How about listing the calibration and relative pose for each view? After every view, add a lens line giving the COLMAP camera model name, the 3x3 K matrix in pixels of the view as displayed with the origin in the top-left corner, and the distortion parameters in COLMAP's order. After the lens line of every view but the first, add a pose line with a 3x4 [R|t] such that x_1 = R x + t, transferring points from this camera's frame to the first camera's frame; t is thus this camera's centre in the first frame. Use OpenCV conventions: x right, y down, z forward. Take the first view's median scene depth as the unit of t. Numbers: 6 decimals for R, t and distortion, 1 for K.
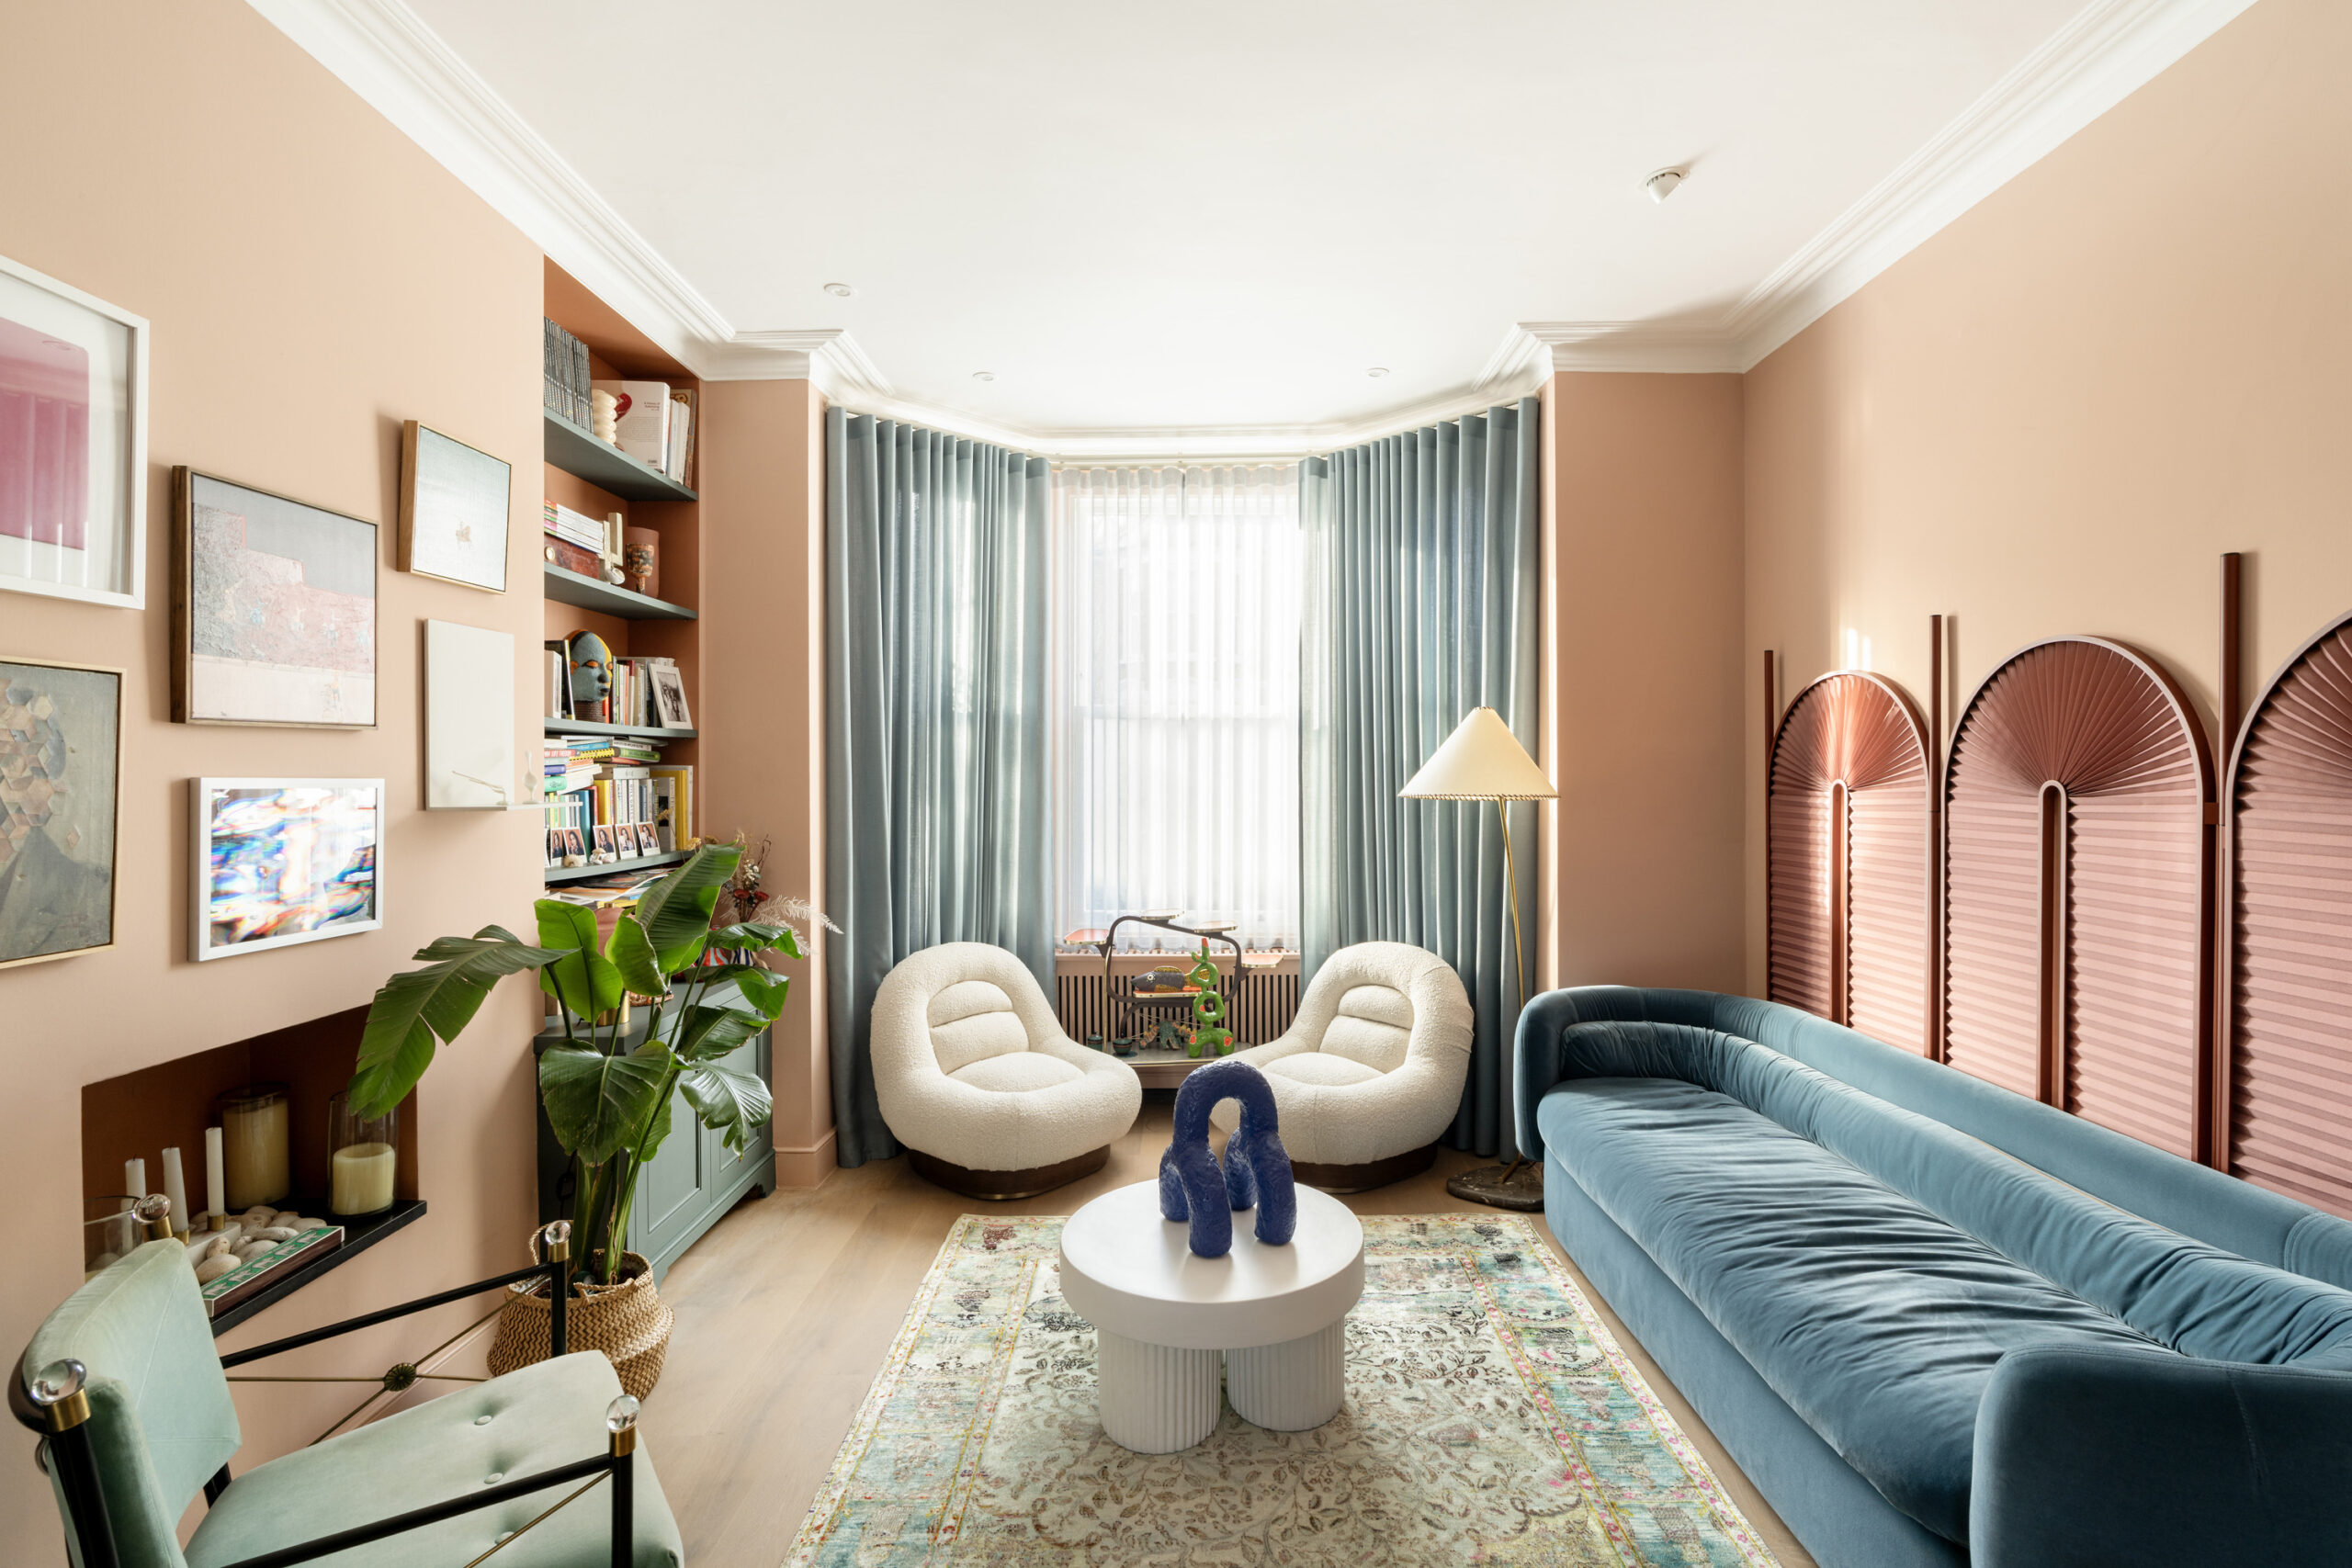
lens RADIAL K [[1066.2, 0, 1192.7], [0, 1066.2, 779.9], [0, 0, 1]] dist [-0.005552, 0.002452]
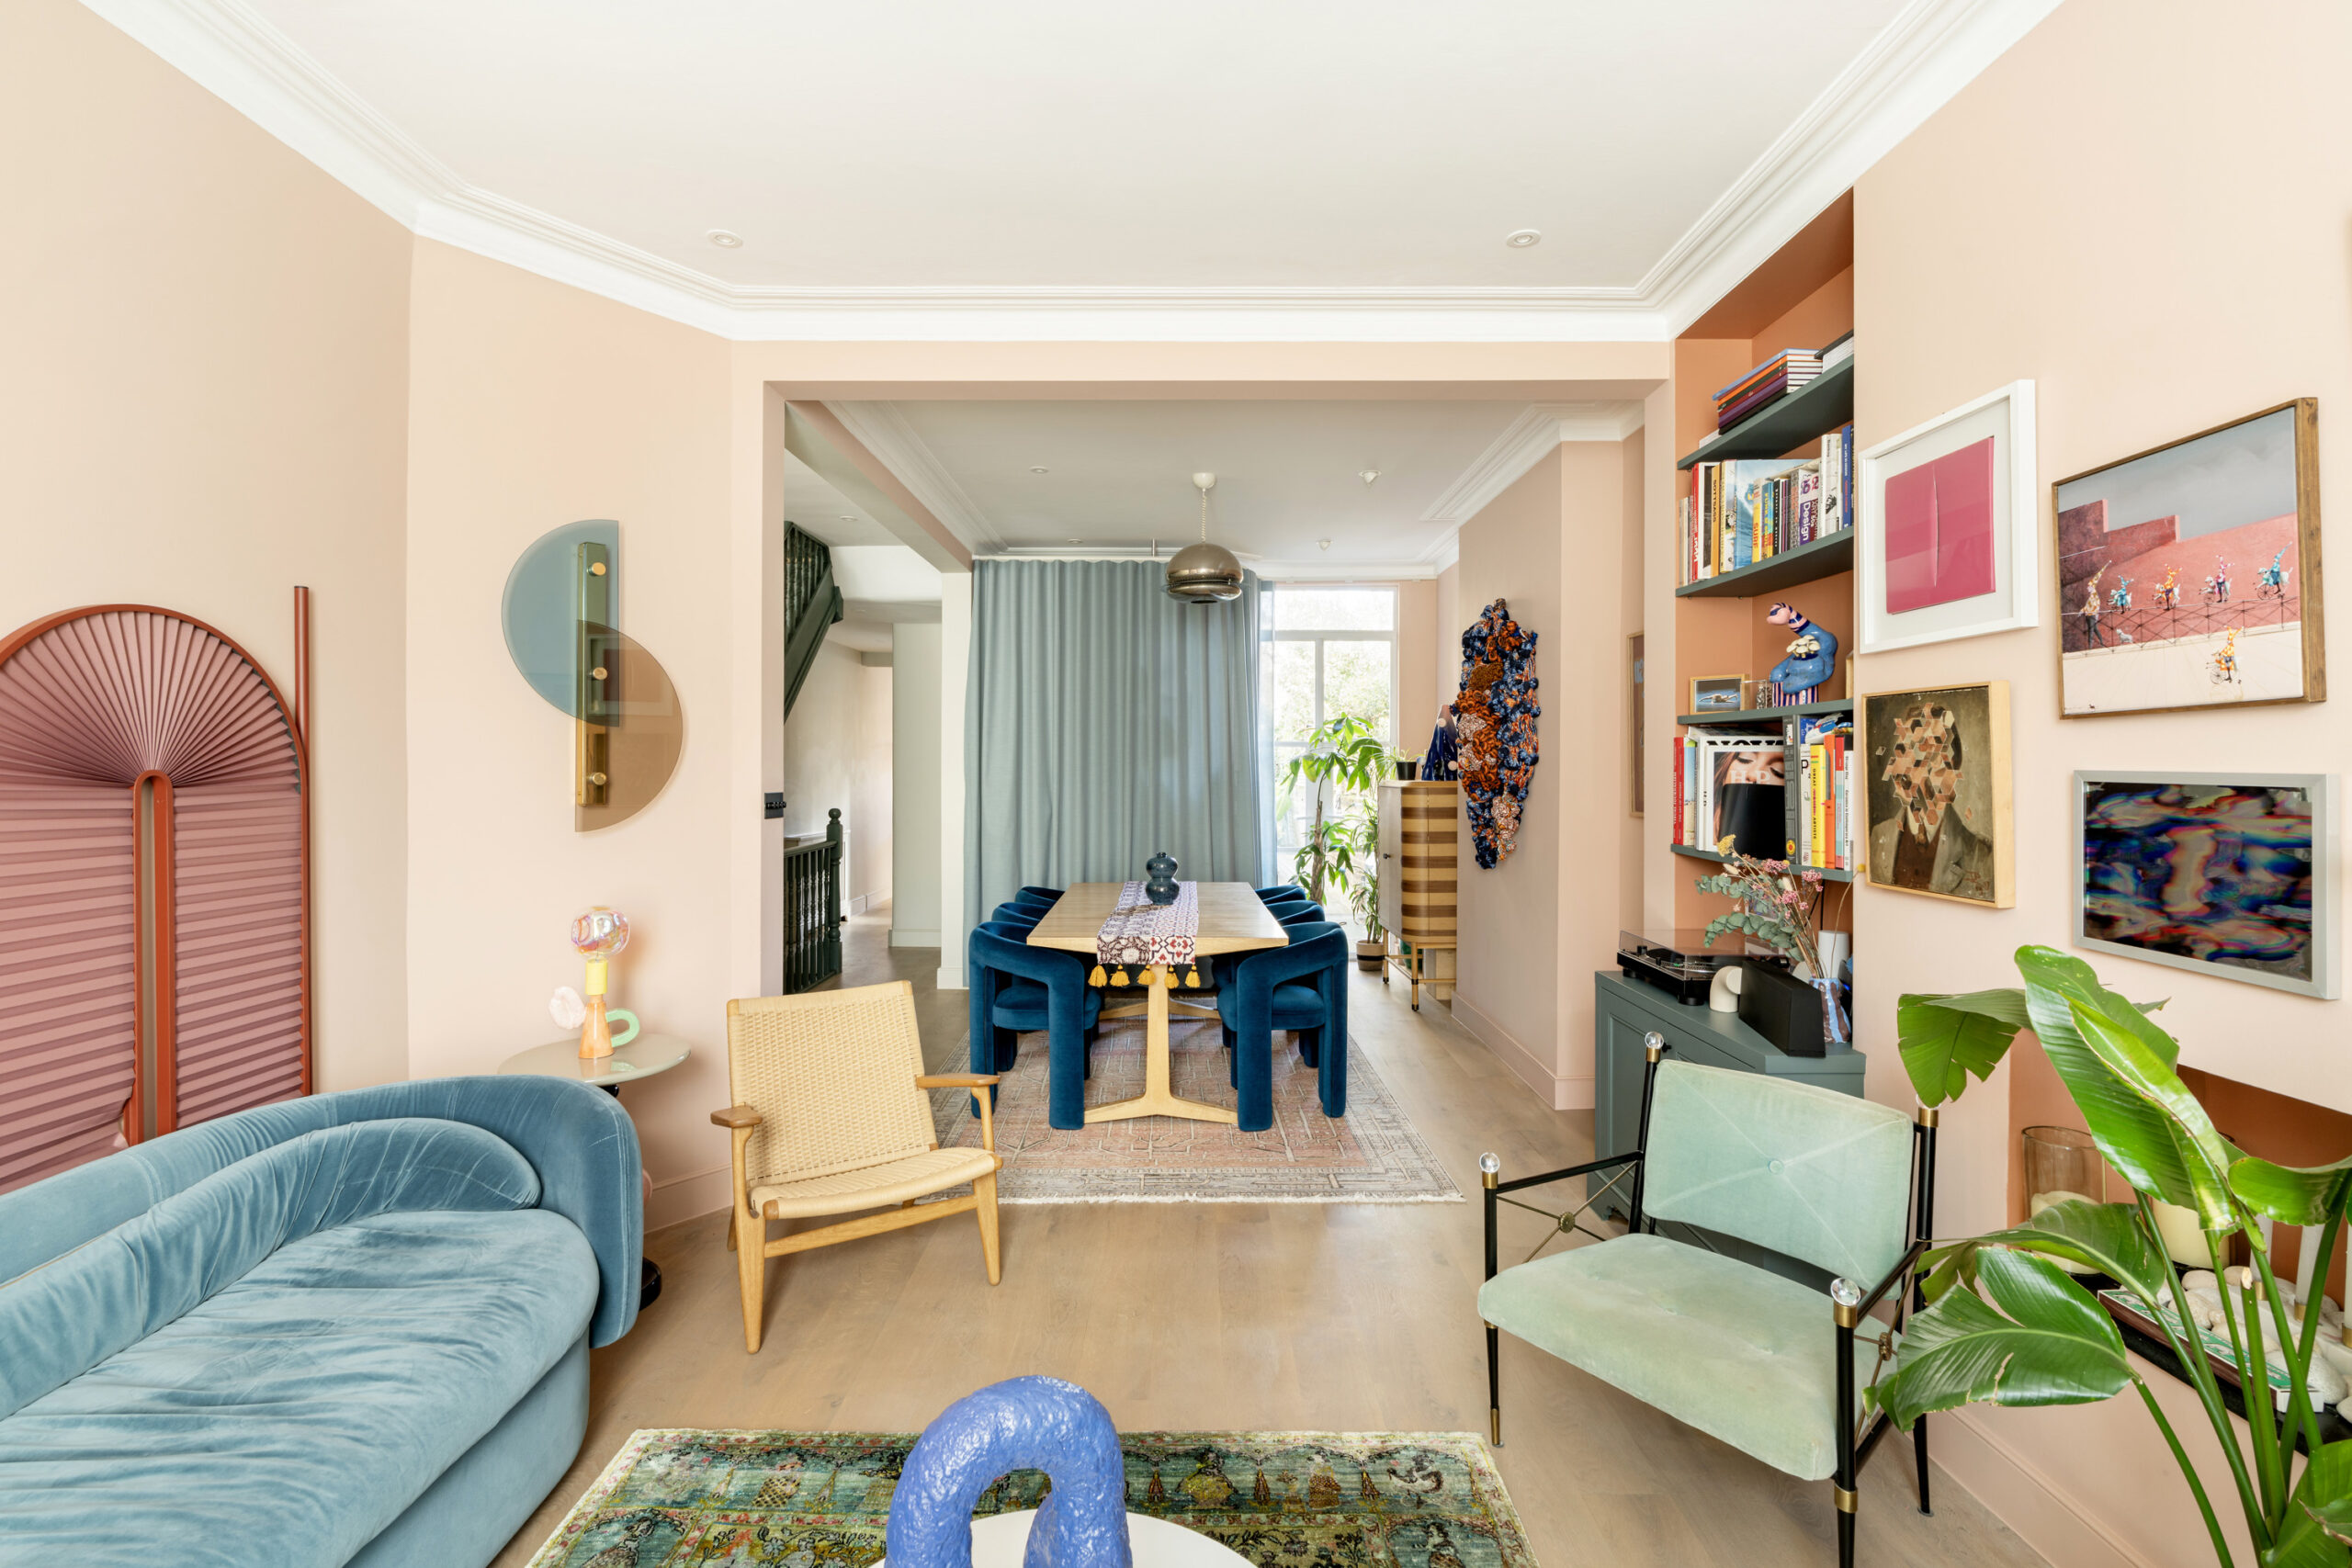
lens RADIAL K [[1066.2, 0, 1175.0], [0, 1066.2, 771.6], [0, 0, 1]] dist [-0.005552, 0.002452]
pose [[-0.999972, -0.003474, 0.006636, -0.030582], [-0.003383, 0.999901, 0.013623, -0.006483], [-0.006683, 0.013600, -0.999885, 1.124181]]
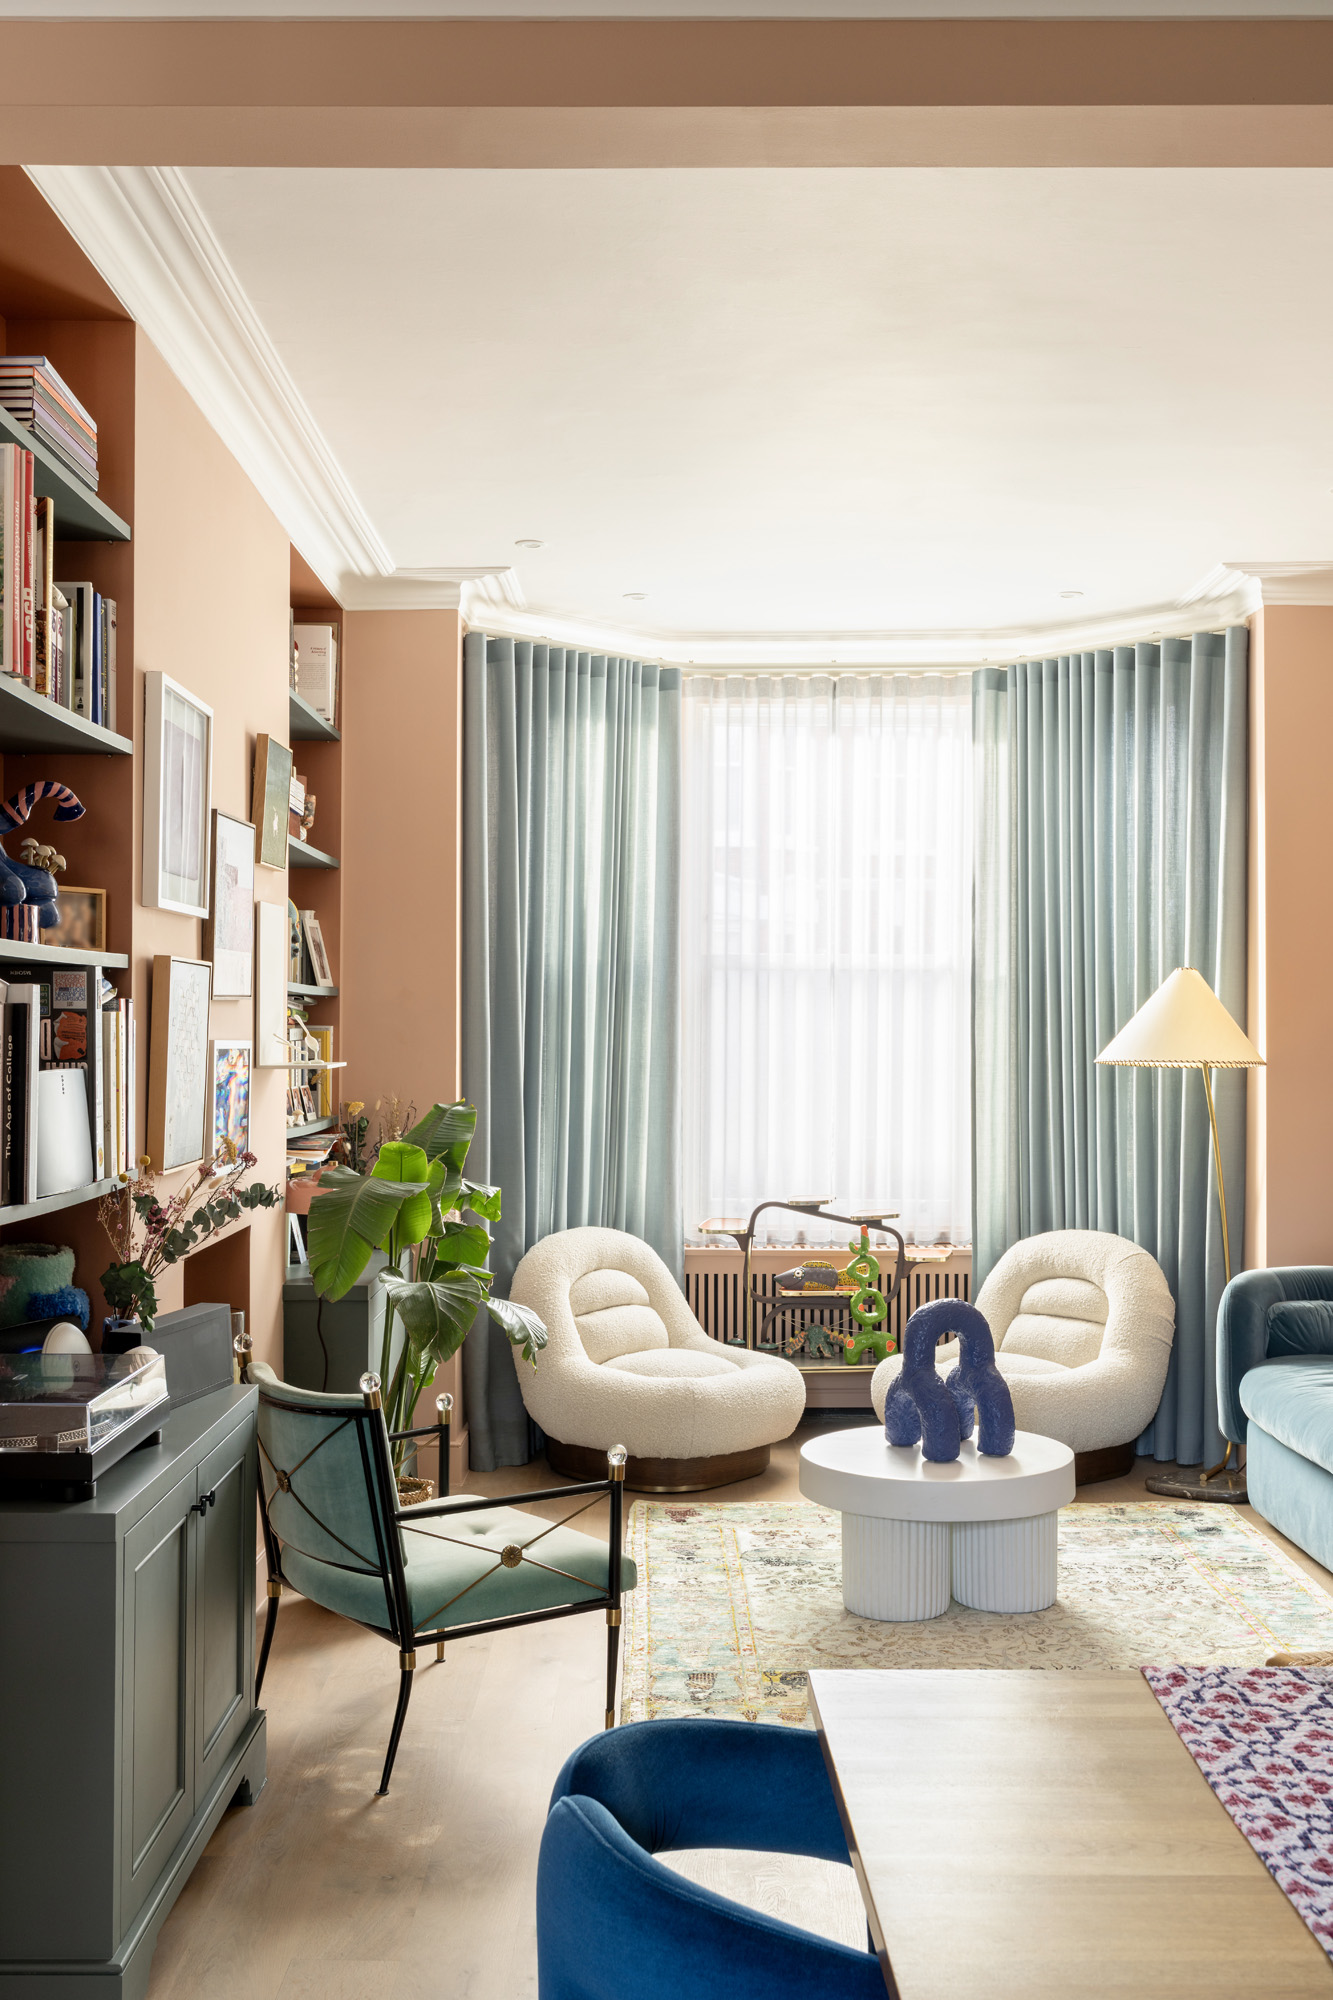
lens RADIAL K [[2000.9, 0, 647.2], [0, 2000.9, 1015.1], [0, 0, 1]] dist [-0.004294, 0.000000]
pose [[0.999976, 0.004919, -0.004880, -0.208584], [-0.004974, 0.999923, -0.011329, -0.004580], [0.004824, 0.011353, 0.999924, -0.825114]]
